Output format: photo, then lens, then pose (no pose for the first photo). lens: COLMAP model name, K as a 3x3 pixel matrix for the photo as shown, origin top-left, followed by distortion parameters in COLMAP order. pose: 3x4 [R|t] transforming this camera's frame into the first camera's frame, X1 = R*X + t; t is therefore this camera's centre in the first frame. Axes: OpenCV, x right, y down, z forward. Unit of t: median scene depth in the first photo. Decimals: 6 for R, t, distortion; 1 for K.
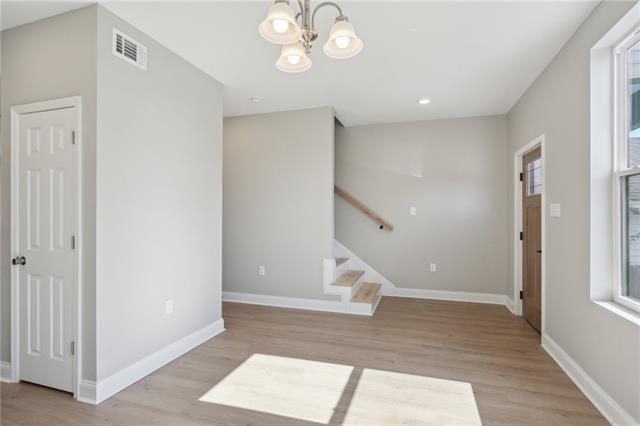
lens RADIAL K [[318.5, 0, 321.4], [0, 318.5, 211.5], [0, 0, 1]] dist [-0.004858, 0.000338]
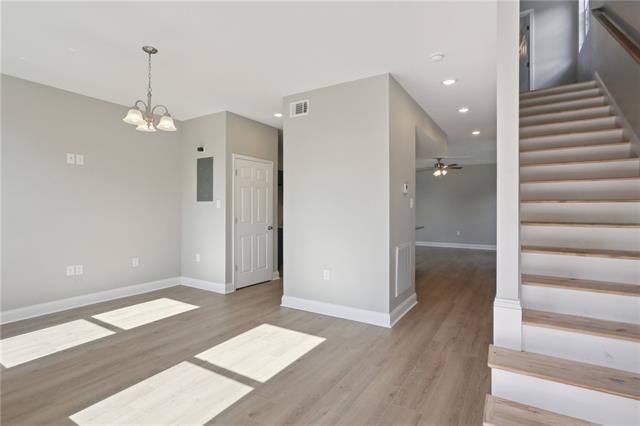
lens RADIAL K [[318.5, 0, 321.4], [0, 318.5, 211.5], [0, 0, 1]] dist [-0.004858, 0.000338]
pose [[-0.241884, -0.006364, -0.970284, 0.914841], [0.000231, 0.999978, -0.006617, 0.038416], [0.970305, -0.001825, -0.241878, 1.396174]]
